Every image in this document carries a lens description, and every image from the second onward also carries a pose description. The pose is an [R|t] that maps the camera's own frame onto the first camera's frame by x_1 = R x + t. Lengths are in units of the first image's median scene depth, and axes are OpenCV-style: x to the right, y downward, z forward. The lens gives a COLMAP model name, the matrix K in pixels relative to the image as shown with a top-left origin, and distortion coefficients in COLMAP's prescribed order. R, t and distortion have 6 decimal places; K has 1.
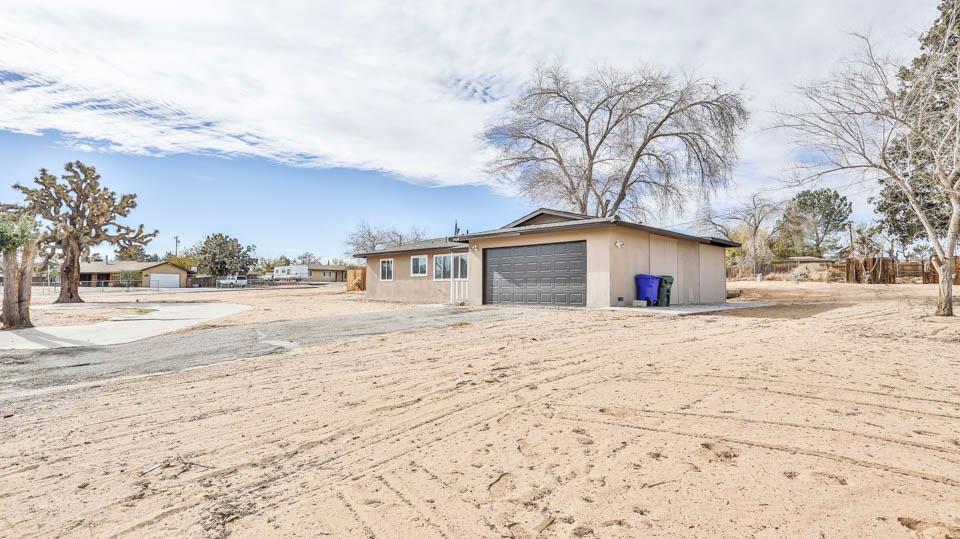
lens RADIAL K [[479.5, 0, 485.3], [0, 479.5, 271.6], [0, 0, 1]] dist [-0.002772, -0.000066]
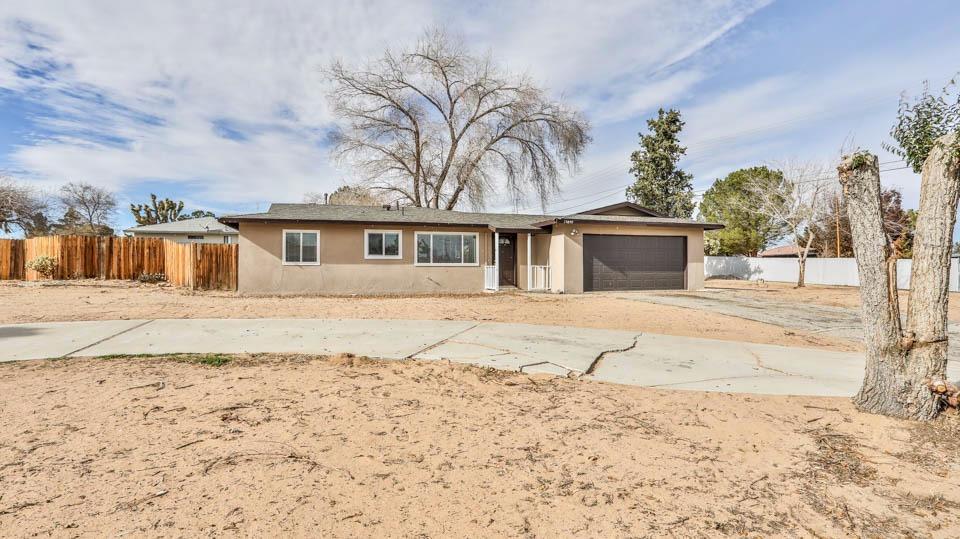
lens RADIAL K [[496.5, 0, 479.4], [0, 496.5, 268.0], [0, 0, 1]] dist [-0.073827, 0.030882]
pose [[0.492756, 0.000635, 0.870167, -0.697052], [-0.027216, 0.999522, 0.014683, 0.008437], [-0.869742, -0.030917, 0.492538, 0.492754]]
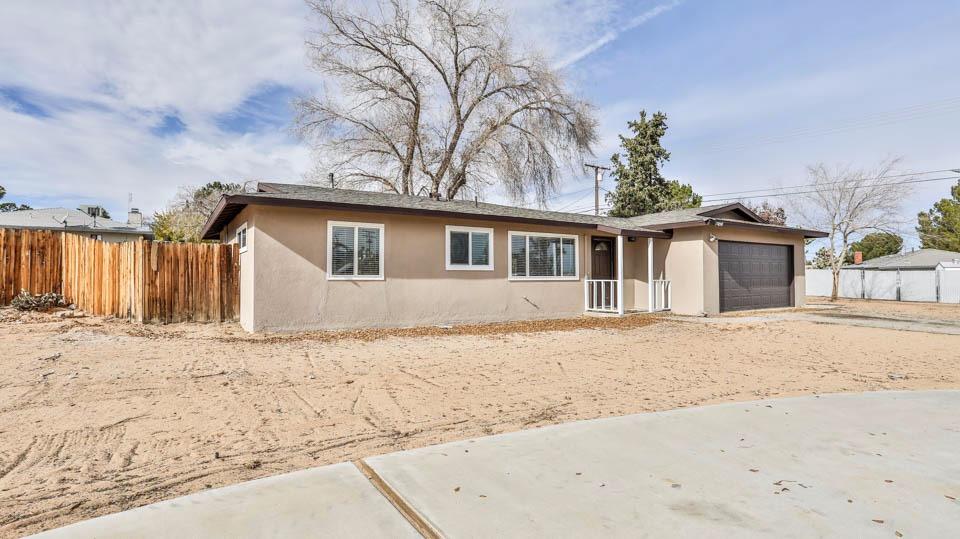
lens RADIAL K [[496.5, 0, 480.8], [0, 496.5, 267.2], [0, 0, 1]] dist [-0.073827, 0.030882]
pose [[0.227294, 0.019045, 0.973640, -0.608266], [-0.030626, 0.999454, -0.012401, 0.012287], [-0.973344, -0.027000, 0.227753, 0.851438]]
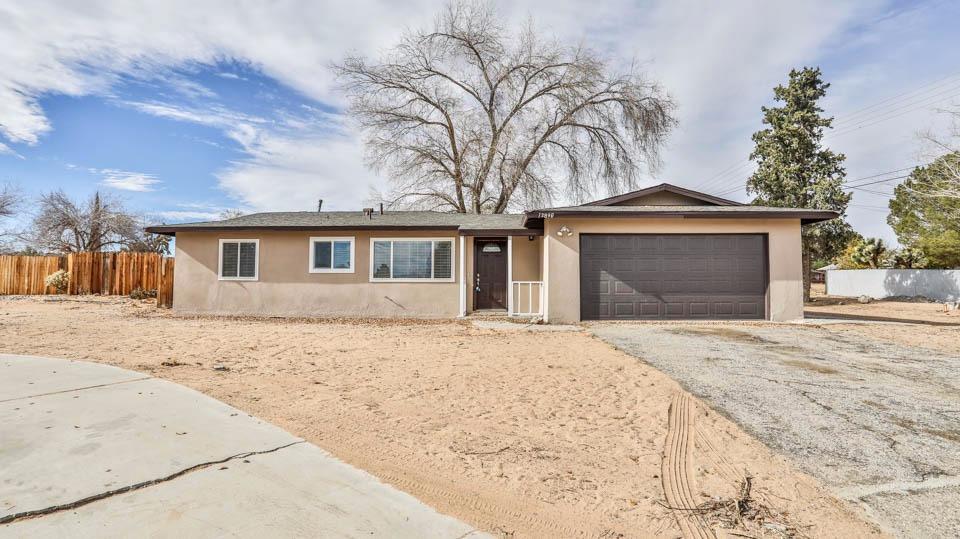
lens RADIAL K [[496.5, 0, 478.9], [0, 496.5, 264.6], [0, 0, 1]] dist [-0.073827, 0.030882]
pose [[0.748447, 0.031311, 0.662455, -0.389549], [-0.023456, 0.999510, -0.020740, 0.007763], [-0.662780, -0.000016, 0.748814, 0.424055]]
